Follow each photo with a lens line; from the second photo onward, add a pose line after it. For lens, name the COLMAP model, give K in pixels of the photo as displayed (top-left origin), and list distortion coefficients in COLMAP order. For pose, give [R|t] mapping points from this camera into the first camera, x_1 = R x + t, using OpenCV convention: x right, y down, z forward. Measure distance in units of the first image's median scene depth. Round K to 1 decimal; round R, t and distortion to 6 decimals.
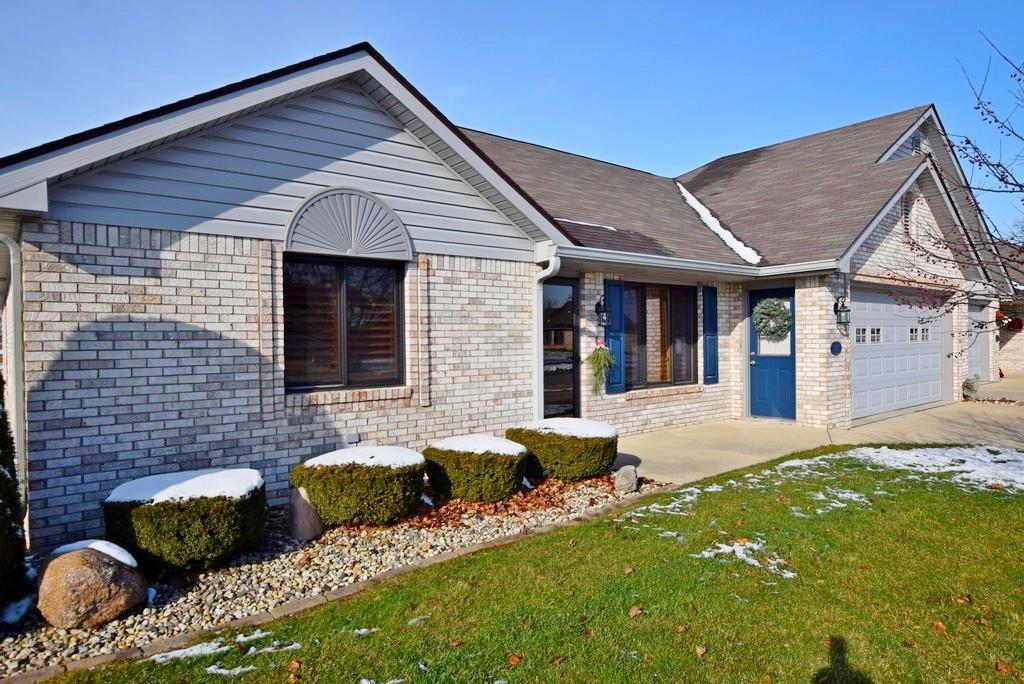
lens RADIAL K [[636.2, 0, 516.0], [0, 636.2, 344.5], [0, 0, 1]] dist [-0.000643, 0.000417]
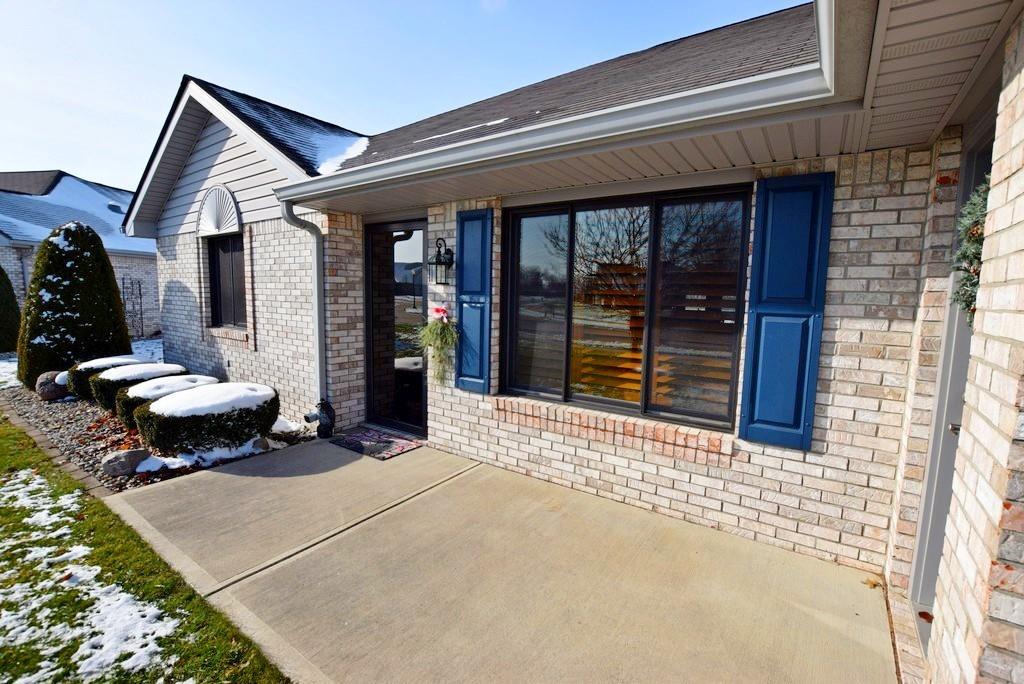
lens RADIAL K [[451.2, 0, 518.8], [0, 451.2, 342.1], [0, 0, 1]] dist [-0.030826, 0.002234]
pose [[0.266833, 0.125025, -0.955599, 0.848999], [-0.032490, 0.992153, 0.120735, -0.041035], [0.963195, -0.001169, 0.268801, 1.320156]]
